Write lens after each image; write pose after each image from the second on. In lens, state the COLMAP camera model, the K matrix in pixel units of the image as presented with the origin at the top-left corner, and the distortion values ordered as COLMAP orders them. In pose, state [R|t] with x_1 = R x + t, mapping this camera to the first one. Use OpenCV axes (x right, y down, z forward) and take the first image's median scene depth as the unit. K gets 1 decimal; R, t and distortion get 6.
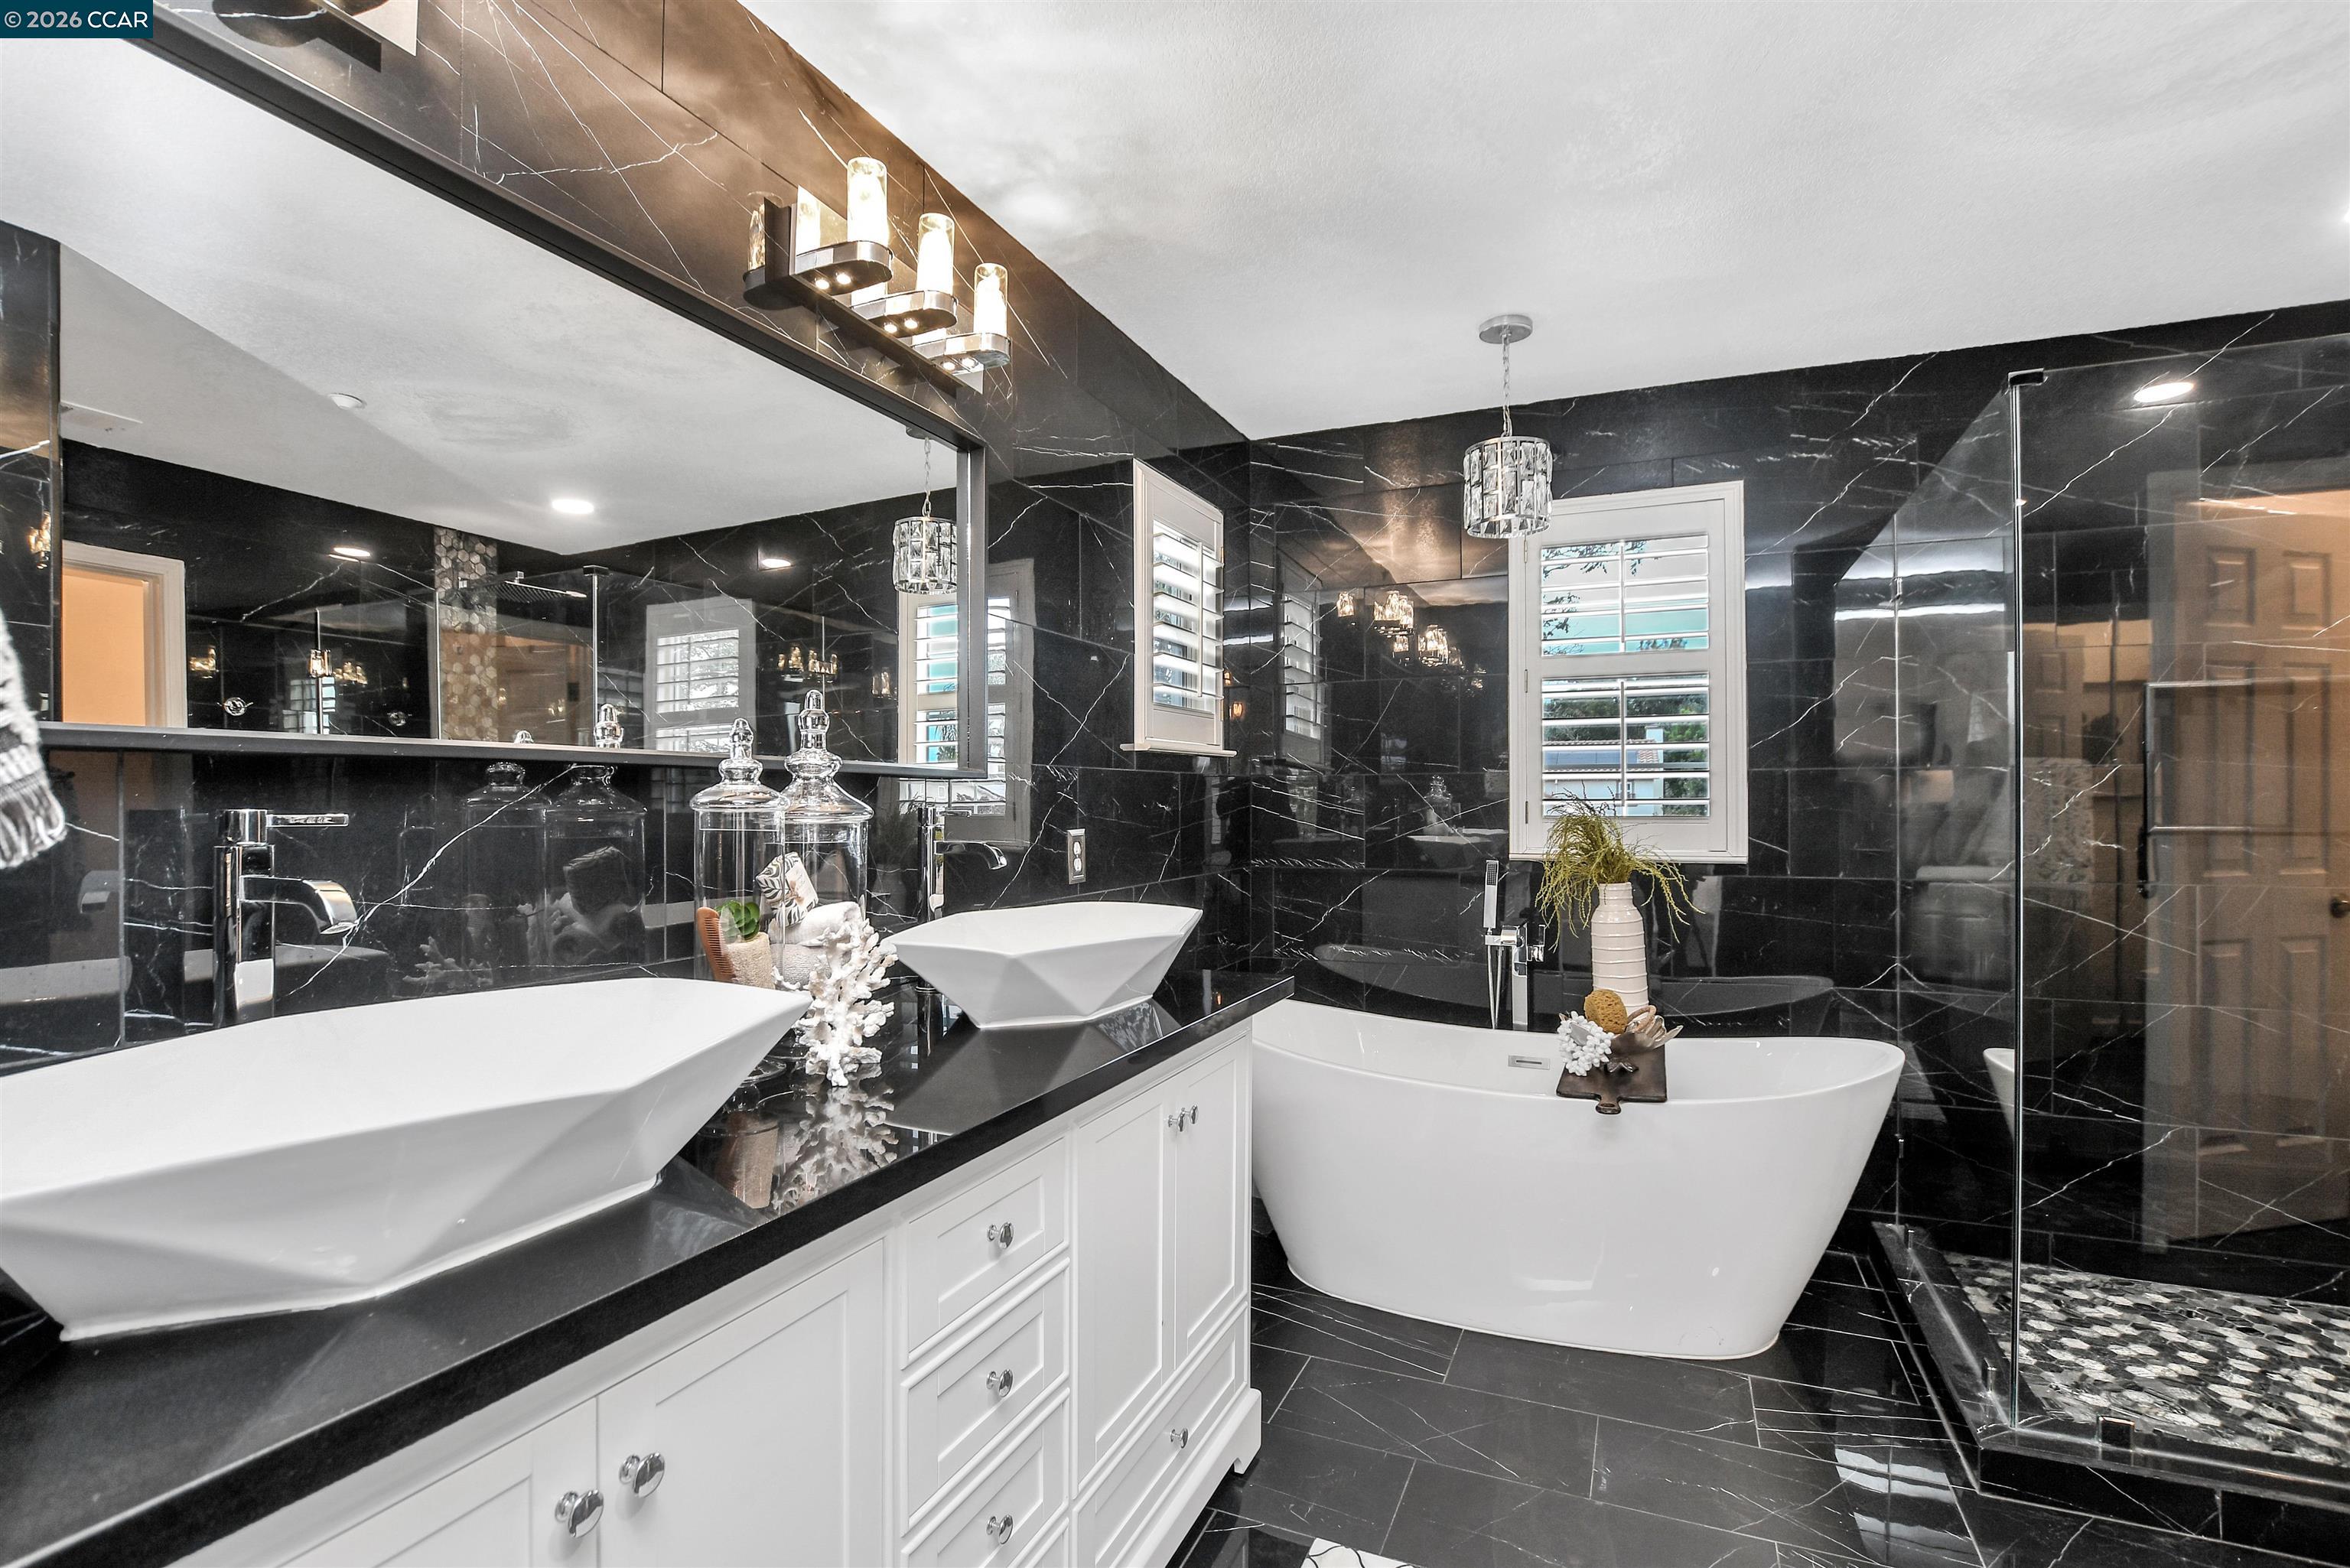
lens RADIAL K [[1104.3, 0, 1159.9], [0, 1104.3, 803.5], [0, 0, 1]] dist [-0.027905, 0.004765]
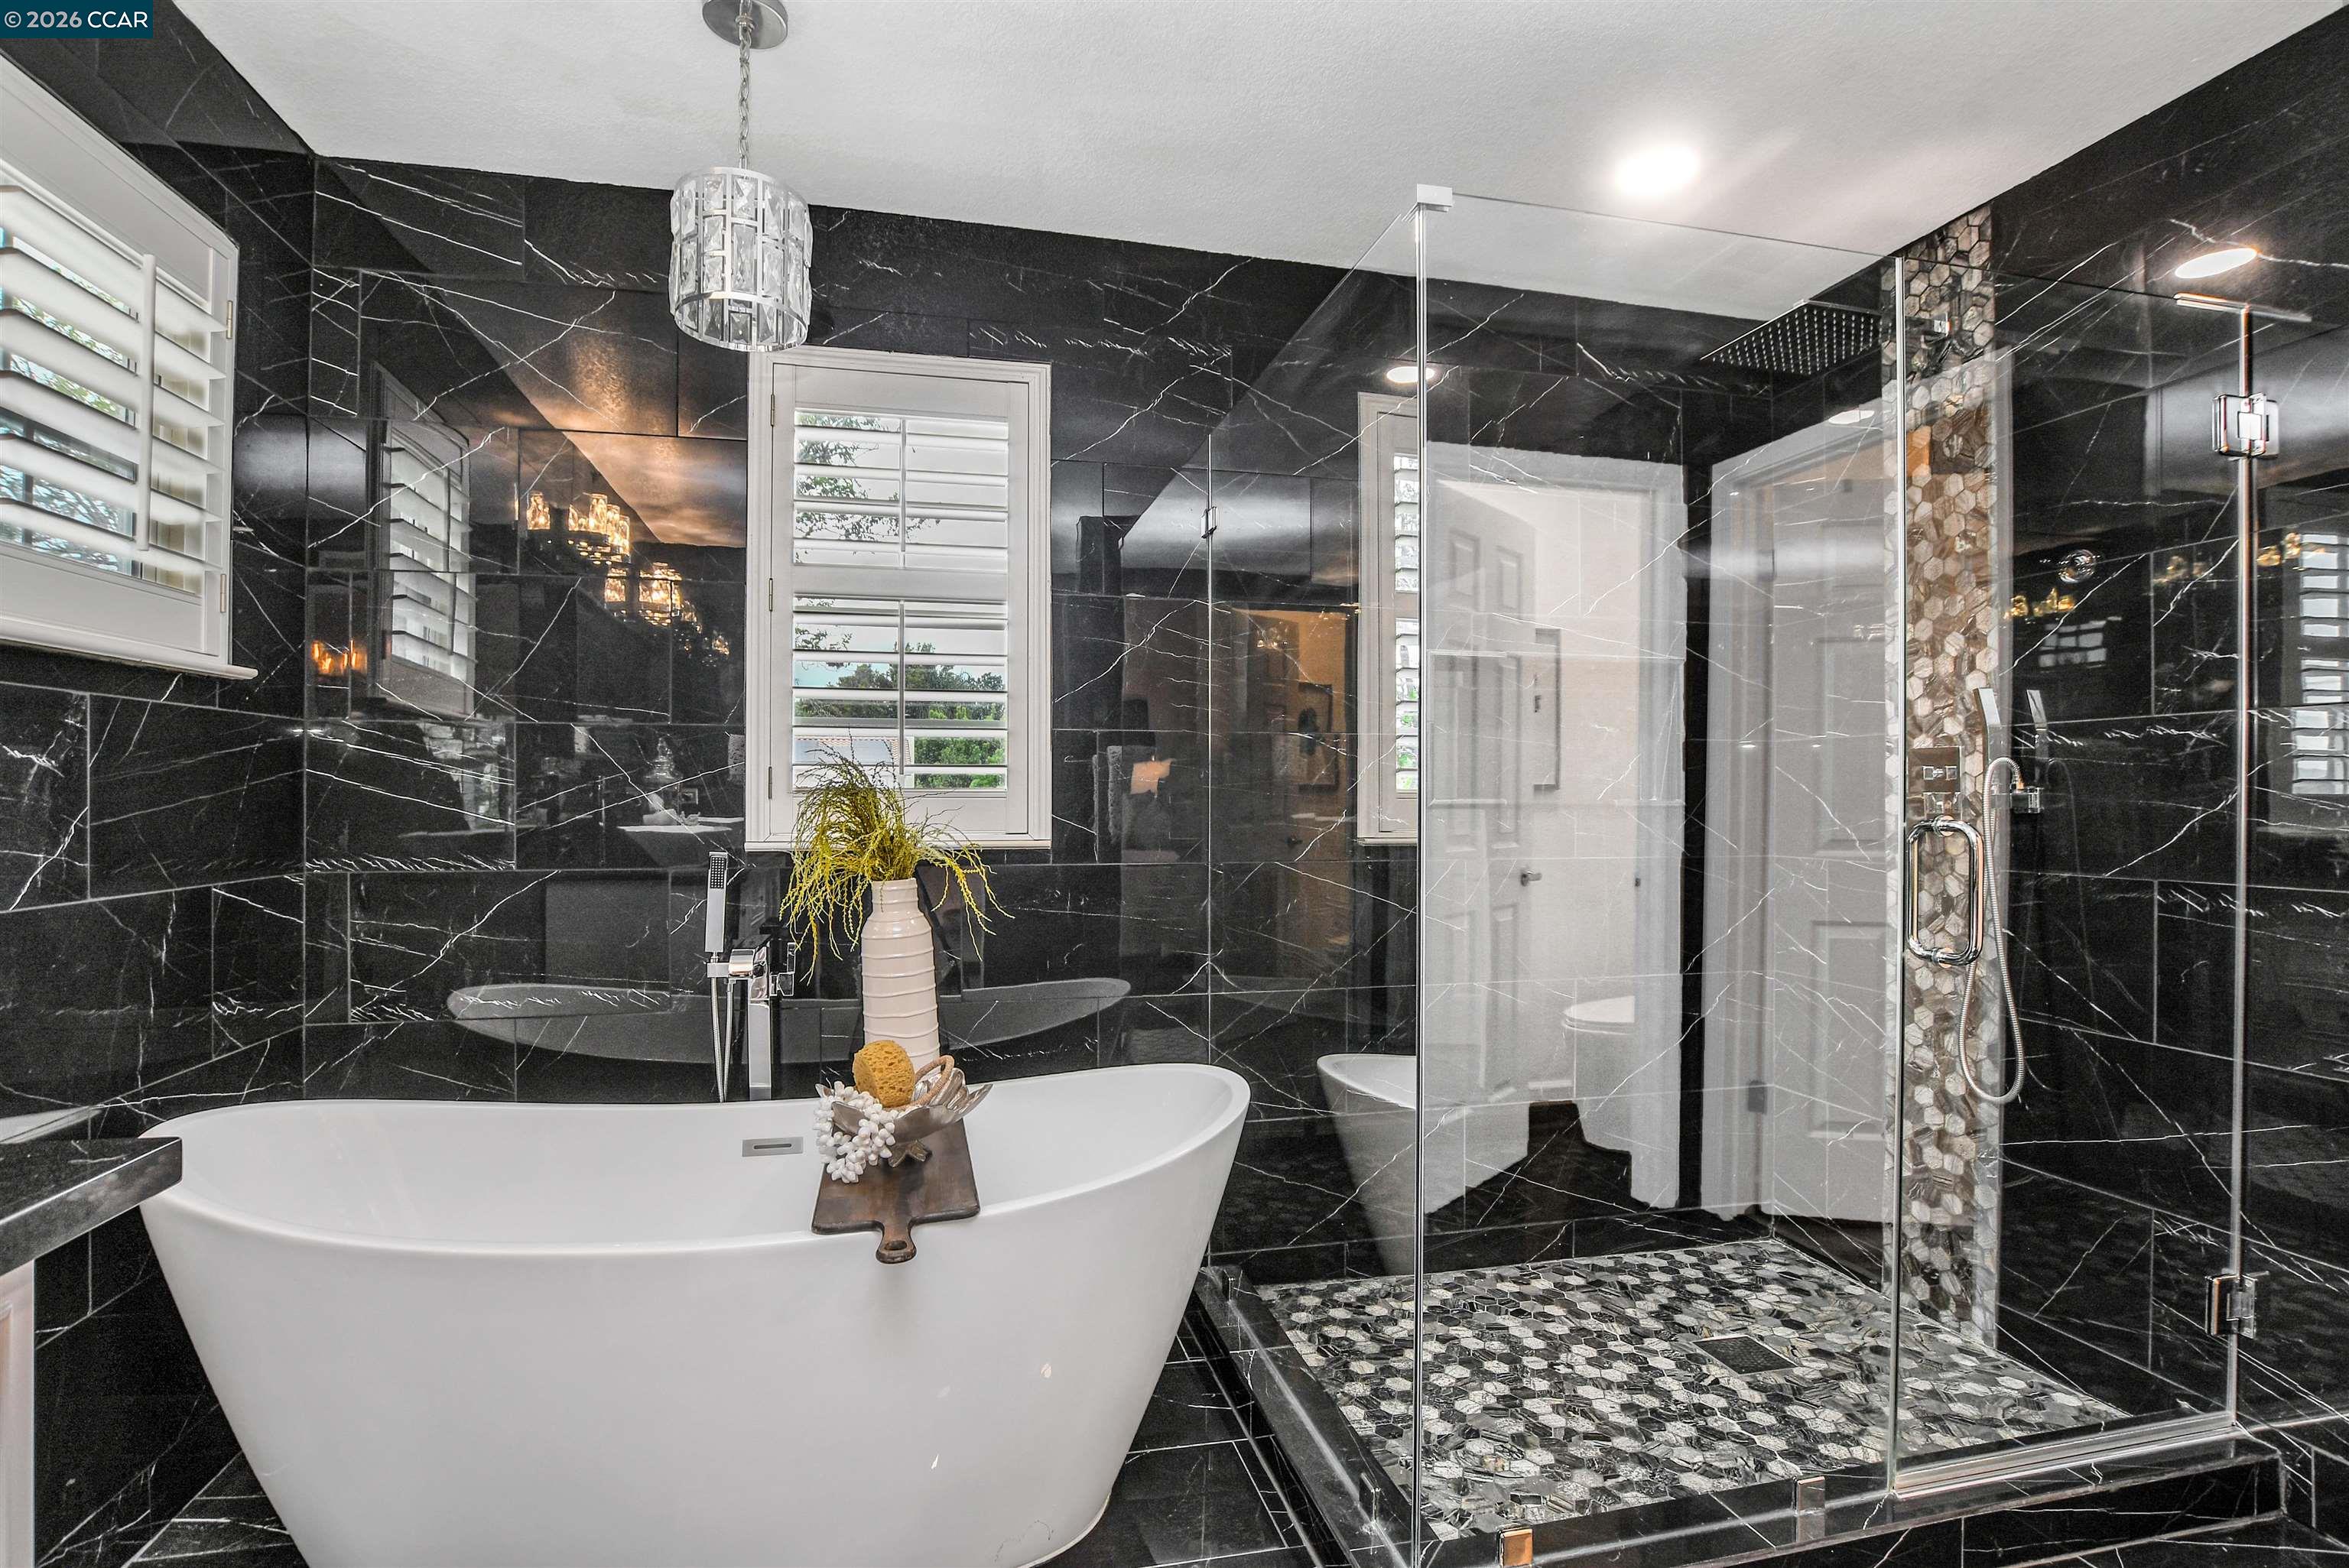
lens RADIAL K [[1103.8, 0, 1159.4], [0, 1103.8, 803.5], [0, 0, 1]] dist [-0.027905, 0.004765]
pose [[0.795712, 0.002553, 0.605670, 0.126679], [-0.004496, 0.999988, 0.001692, 0.022442], [-0.605659, -0.004069, 0.795714, 0.349169]]
